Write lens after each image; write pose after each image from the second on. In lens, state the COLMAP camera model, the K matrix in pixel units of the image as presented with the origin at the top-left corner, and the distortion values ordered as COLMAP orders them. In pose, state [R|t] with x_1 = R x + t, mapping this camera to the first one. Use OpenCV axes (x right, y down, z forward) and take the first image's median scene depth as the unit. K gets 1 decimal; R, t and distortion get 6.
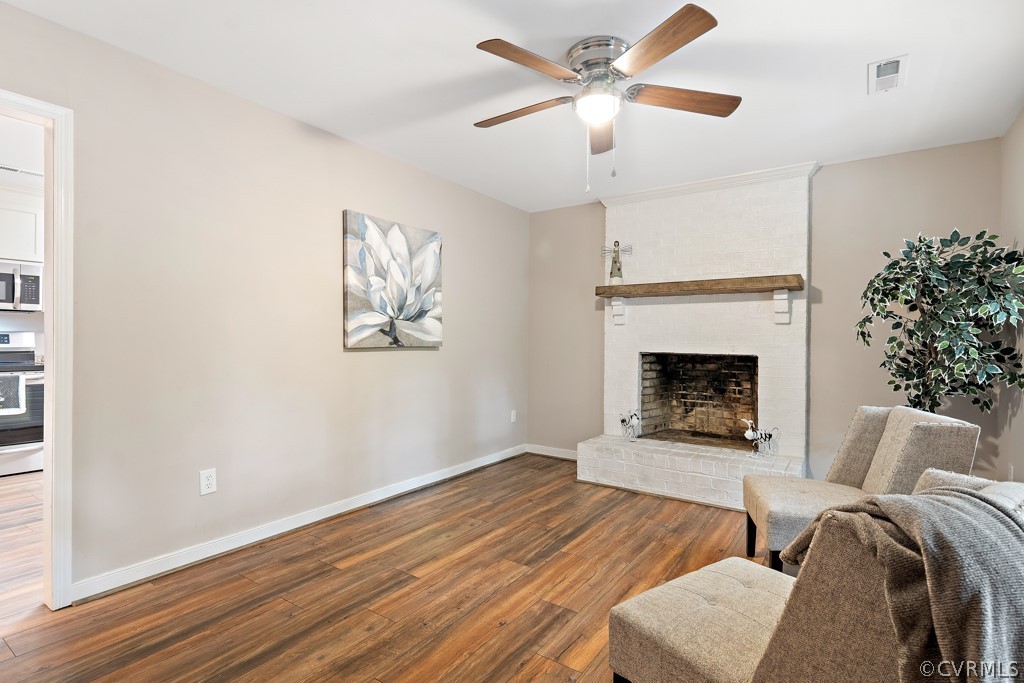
lens RADIAL K [[513.6, 0, 512.8], [0, 513.6, 342.5], [0, 0, 1]] dist [-0.000817, -0.001637]
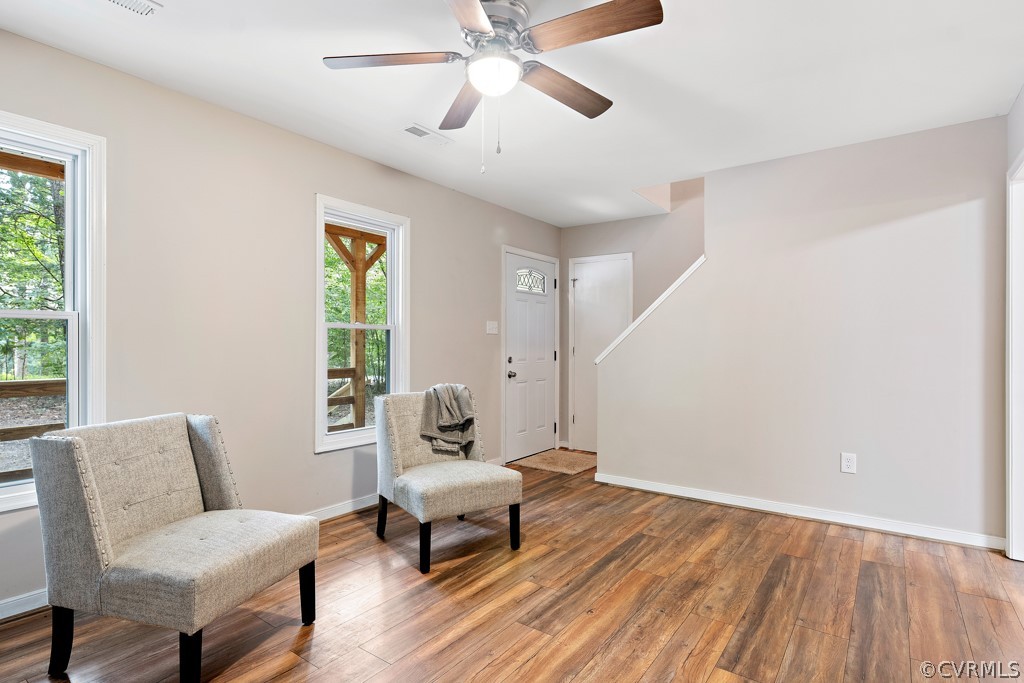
lens RADIAL K [[530.5, 0, 510.9], [0, 530.5, 343.7], [0, 0, 1]] dist [0.007695, -0.000111]
pose [[-0.999456, -0.011145, 0.031047, 0.069104], [-0.011028, 0.999931, 0.003934, -0.006054], [-0.031089, 0.003589, -0.999510, 1.260937]]
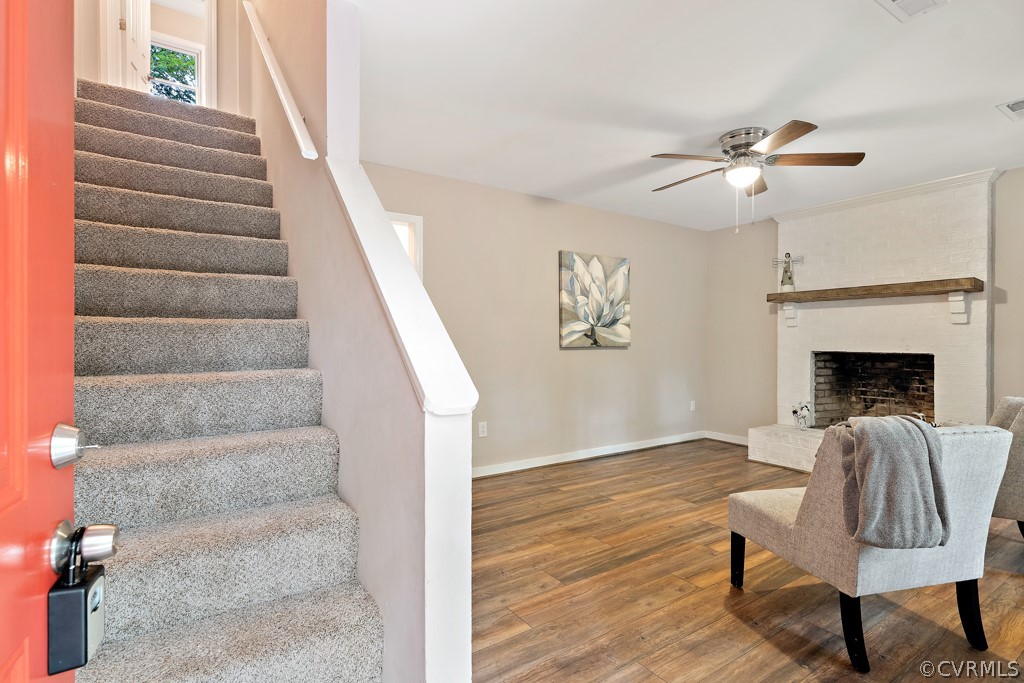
lens RADIAL K [[513.6, 0, 498.1], [0, 513.6, 345.9], [0, 0, 1]] dist [-0.000817, -0.001637]
pose [[0.924972, -0.002954, -0.380023, 0.051568], [0.004398, 0.999986, 0.002931, 0.001785], [0.380009, -0.004383, 0.924972, -0.364330]]
